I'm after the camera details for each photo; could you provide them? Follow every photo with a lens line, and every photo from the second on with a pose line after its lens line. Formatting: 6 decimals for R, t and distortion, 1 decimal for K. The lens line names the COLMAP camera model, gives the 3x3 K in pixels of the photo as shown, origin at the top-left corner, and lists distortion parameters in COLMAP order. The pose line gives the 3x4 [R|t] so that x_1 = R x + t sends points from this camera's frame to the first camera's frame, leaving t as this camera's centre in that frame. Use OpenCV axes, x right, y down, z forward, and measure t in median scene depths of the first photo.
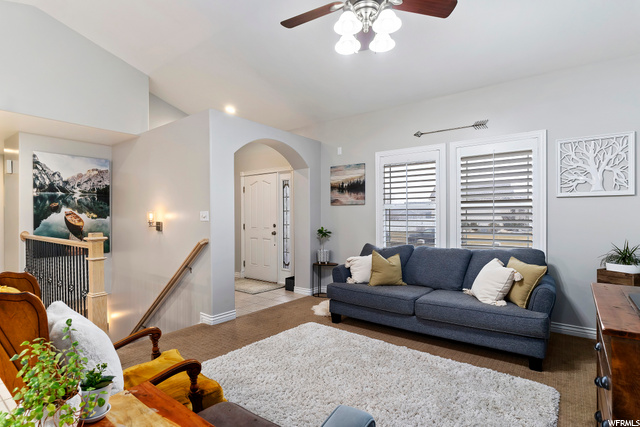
lens RADIAL K [[328.1, 0, 319.2], [0, 328.1, 216.1], [0, 0, 1]] dist [-0.006779, 0.003030]
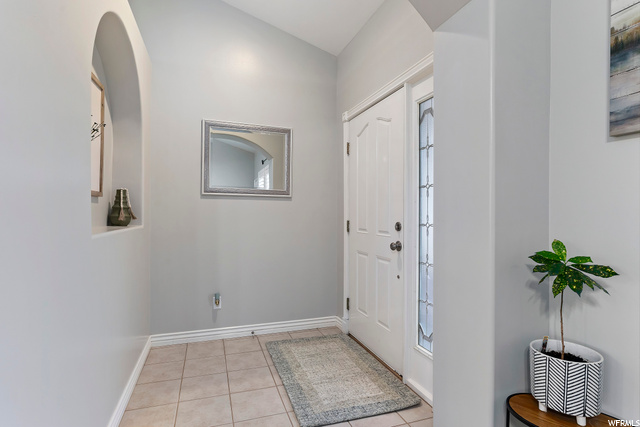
lens RADIAL K [[328.1, 0, 313.8], [0, 328.1, 214.5], [0, 0, 1]] dist [-0.006779, 0.003030]
pose [[0.829040, 0.008644, -0.559123, -0.003899], [-0.004693, 0.999953, 0.008500, 0.015007], [0.559170, -0.004423, 0.829041, 0.771912]]
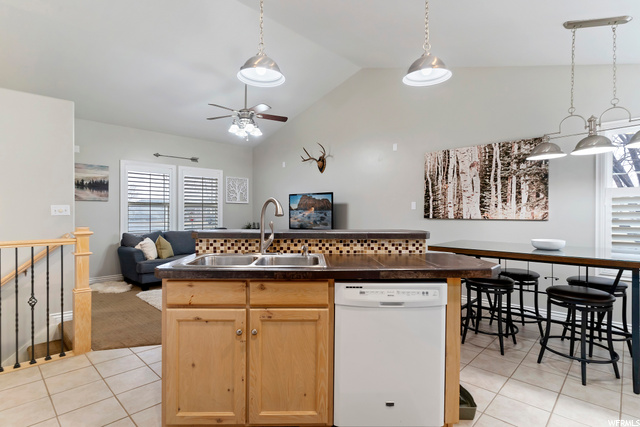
lens RADIAL K [[328.1, 0, 319.2], [0, 328.1, 214.4], [0, 0, 1]] dist [-0.006779, 0.003030]
pose [[0.120656, -0.002293, 0.992692, -0.933967], [-0.005308, 0.999982, 0.002955, 0.004353], [-0.992680, -0.005625, 0.120641, 0.101189]]
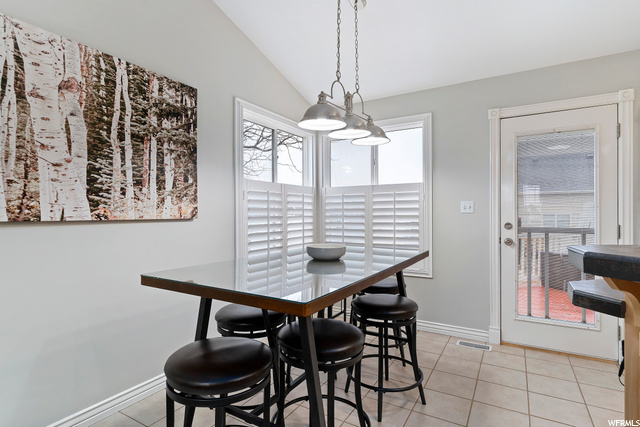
lens RADIAL K [[328.1, 0, 315.8], [0, 328.1, 214.0], [0, 0, 1]] dist [-0.006779, 0.003030]
pose [[-0.994453, 0.005081, -0.105059, -0.235219], [0.005154, 0.999987, -0.000420, 0.010963], [0.105056, -0.000959, -0.994466, 0.173592]]
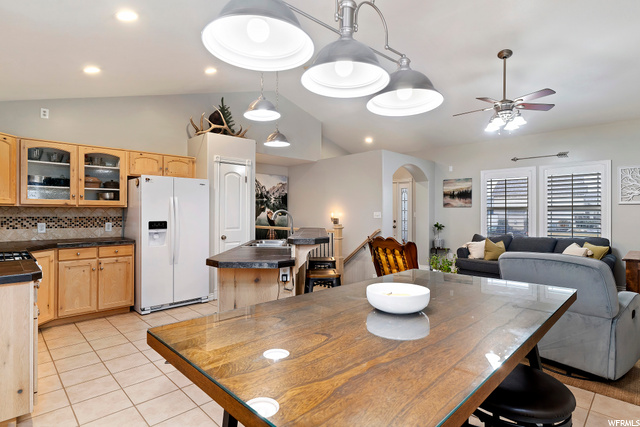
lens RADIAL K [[328.1, 0, 317.9], [0, 328.1, 212.0], [0, 0, 1]] dist [-0.006779, 0.003030]
pose [[0.988648, 0.004480, -0.150185, -0.306179], [-0.004485, 0.999990, 0.000299, -0.010775], [0.150185, 0.000378, 0.988658, -0.509209]]
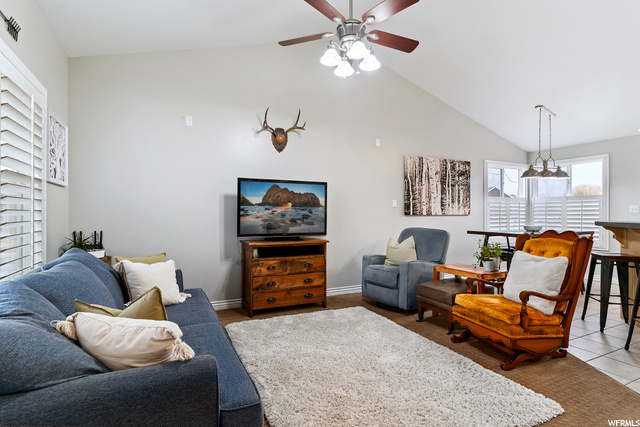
lens RADIAL K [[328.1, 0, 315.8], [0, 328.1, 214.2], [0, 0, 1]] dist [-0.006779, 0.003030]
pose [[-0.893331, 0.001542, 0.449398, -0.143402], [0.001518, 0.999999, -0.000412, 0.014170], [-0.449398, 0.000314, -0.893332, 0.996027]]
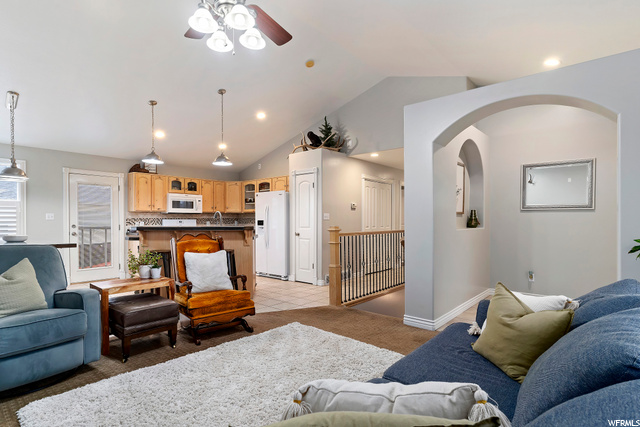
lens RADIAL K [[328.1, 0, 323.1], [0, 328.1, 221.8], [0, 0, 1]] dist [-0.006779, 0.003030]
pose [[-0.057429, 0.007113, -0.998324, 0.515120], [0.002777, 0.999972, 0.006965, 0.011347], [0.998346, -0.002373, -0.057448, 0.614115]]
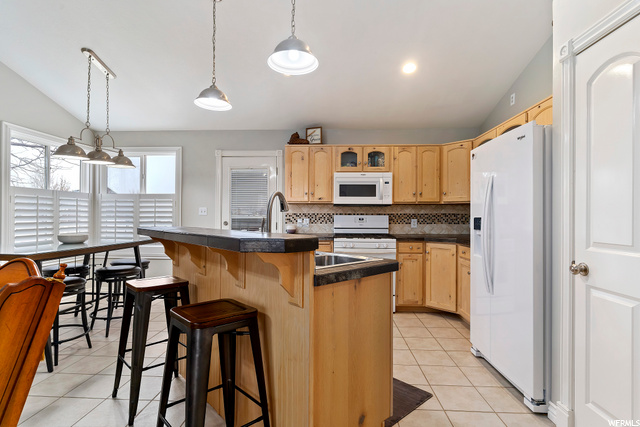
lens RADIAL K [[328.1, 0, 319.1], [0, 328.1, 215.2], [0, 0, 1]] dist [-0.006779, 0.003030]
pose [[-0.828163, -0.004752, -0.560467, -0.331475], [-0.003088, 0.999988, -0.003915, 0.013196], [0.560478, -0.001511, -0.828168, 0.572920]]
